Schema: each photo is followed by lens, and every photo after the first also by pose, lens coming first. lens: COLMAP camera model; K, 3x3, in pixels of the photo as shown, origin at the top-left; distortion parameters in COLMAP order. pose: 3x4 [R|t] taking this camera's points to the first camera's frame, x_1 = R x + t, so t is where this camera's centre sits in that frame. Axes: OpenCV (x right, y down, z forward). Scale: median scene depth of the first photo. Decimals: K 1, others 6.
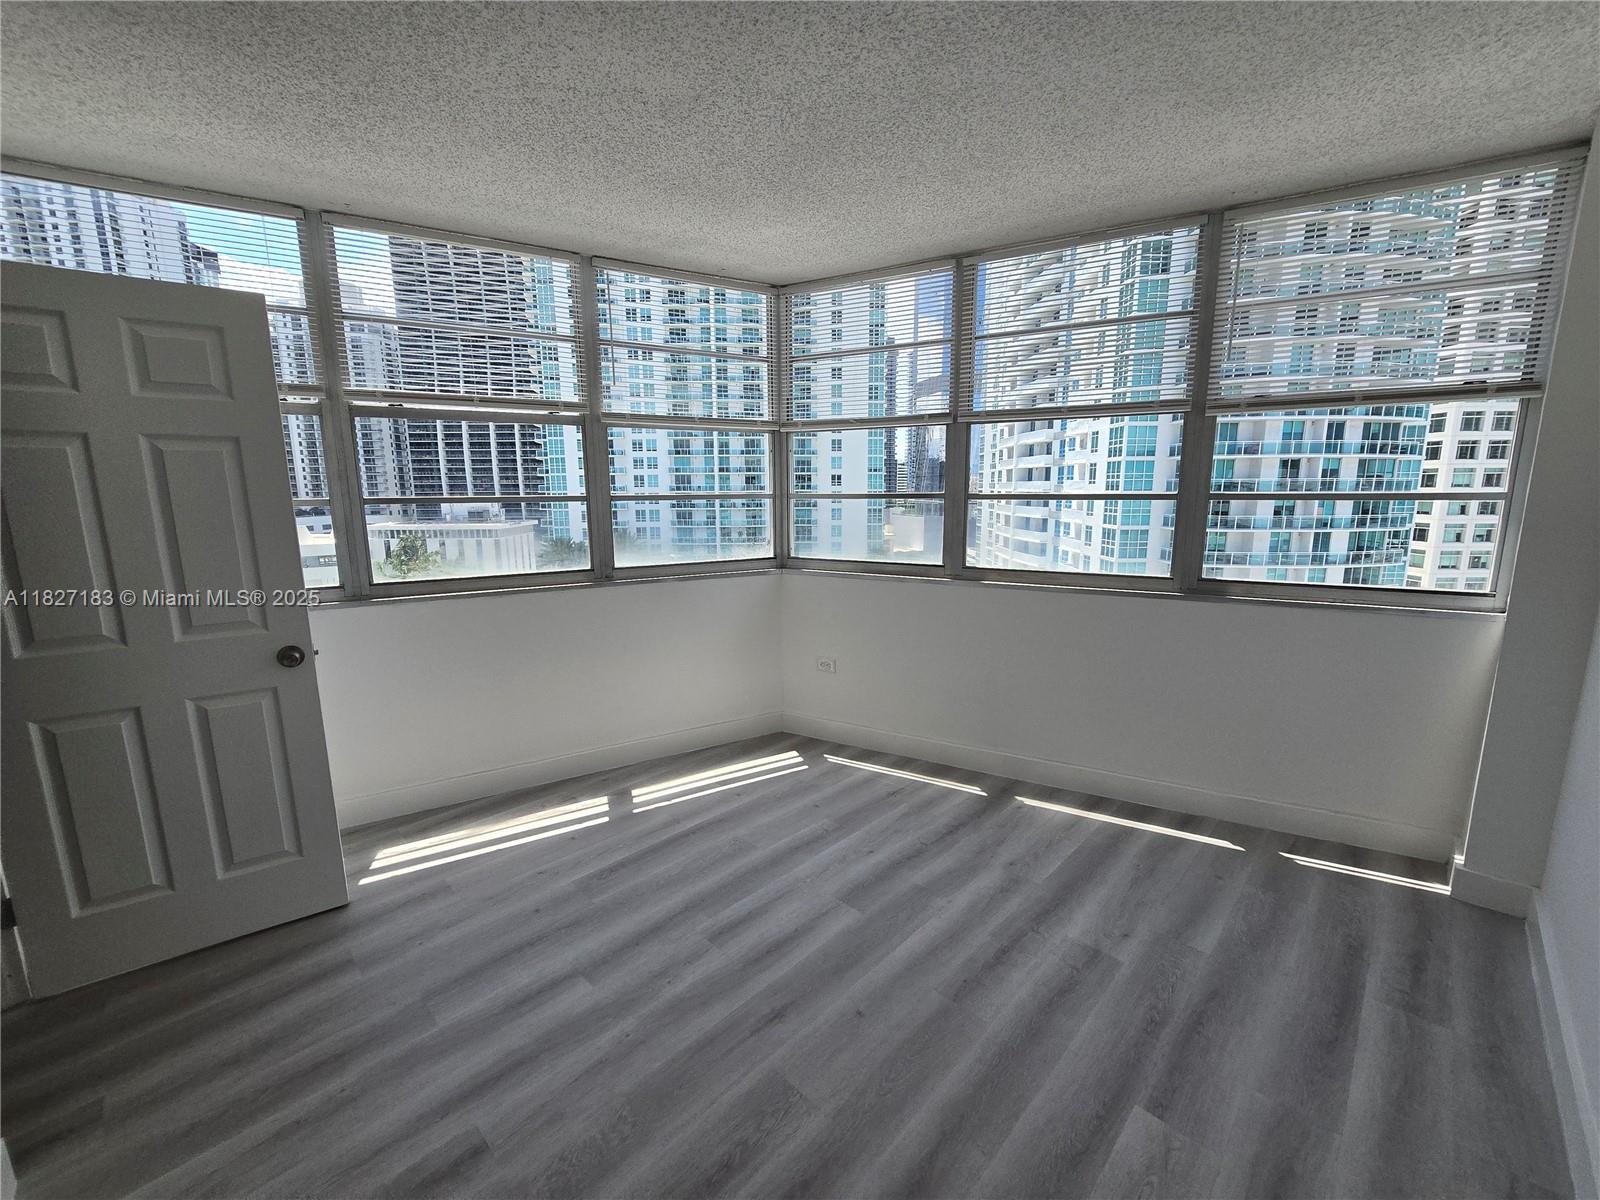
lens RADIAL K [[653.7, 0, 802.7], [0, 653.7, 607.5], [0, 0, 1]] dist [-0.009198, 0.001838]
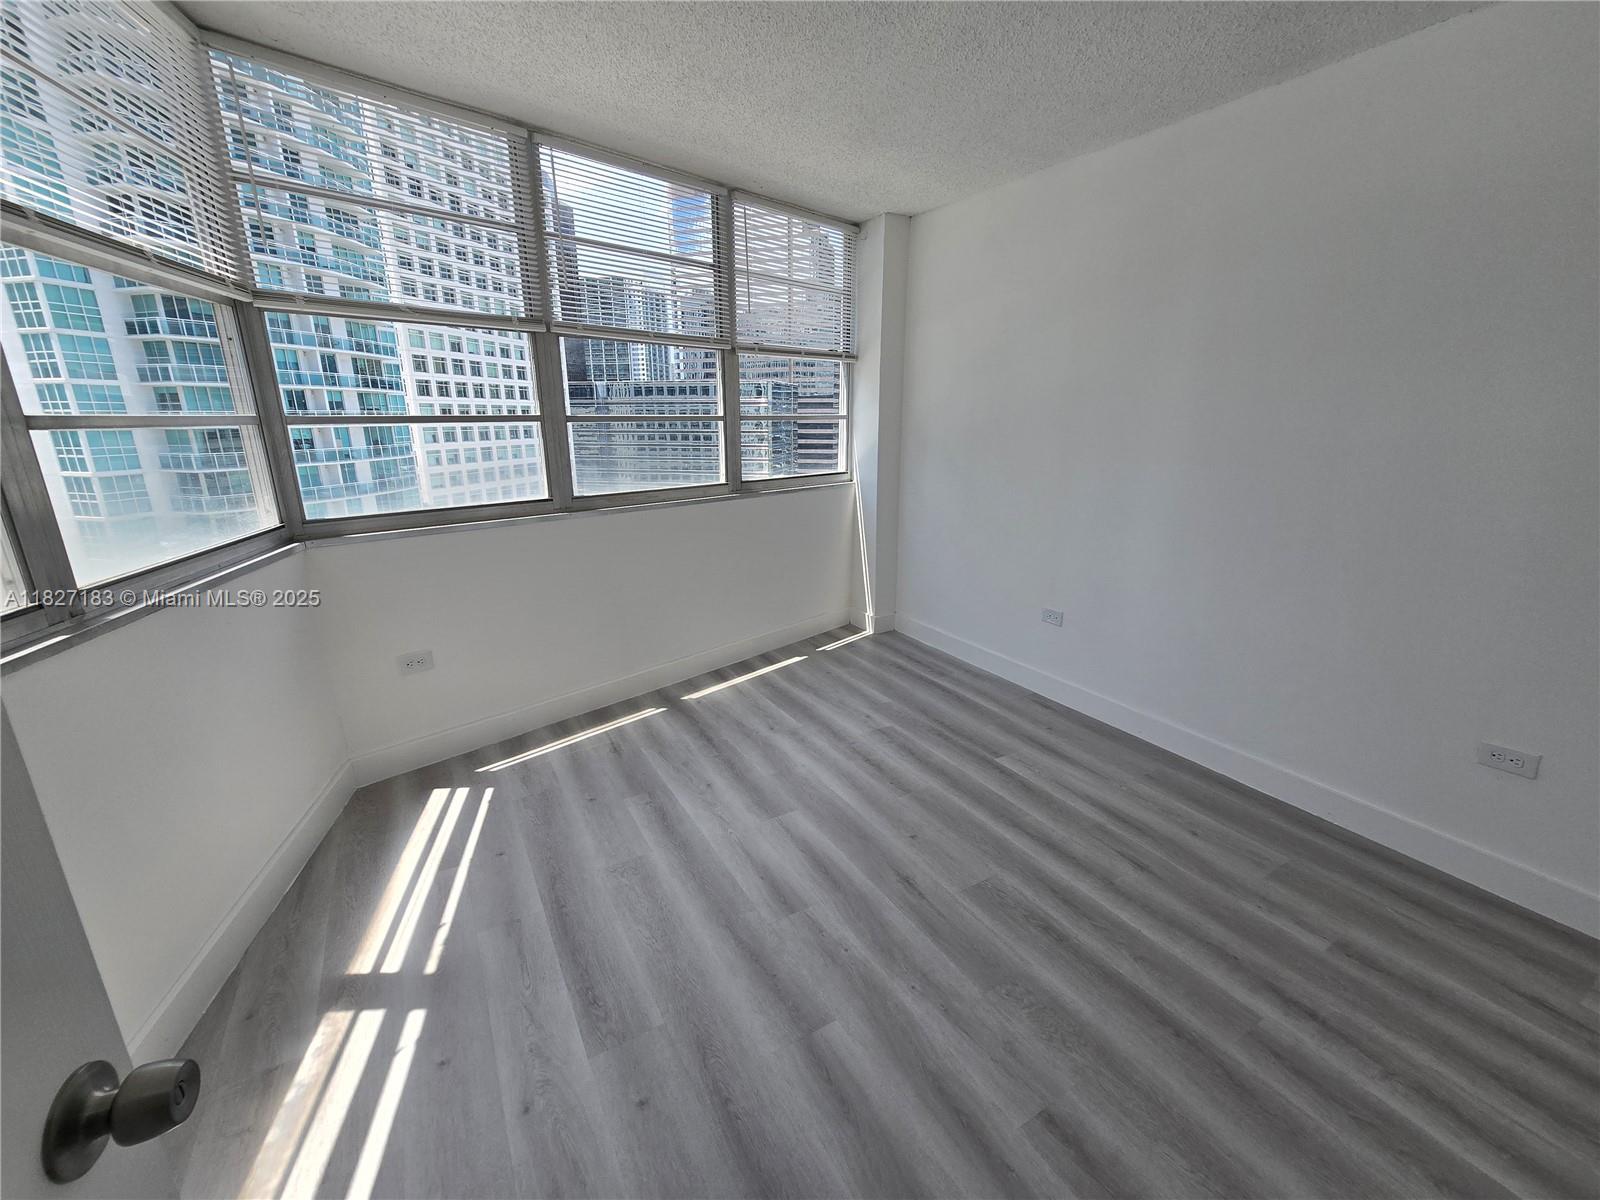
lens RADIAL K [[653.7, 0, 803.8], [0, 653.7, 607.3], [0, 0, 1]] dist [-0.009198, 0.001838]
pose [[0.263681, -0.265437, 0.927370, -0.680199], [0.174034, 0.958708, 0.224923, -0.077889], [-0.948780, 0.102087, 0.298988, 0.525171]]
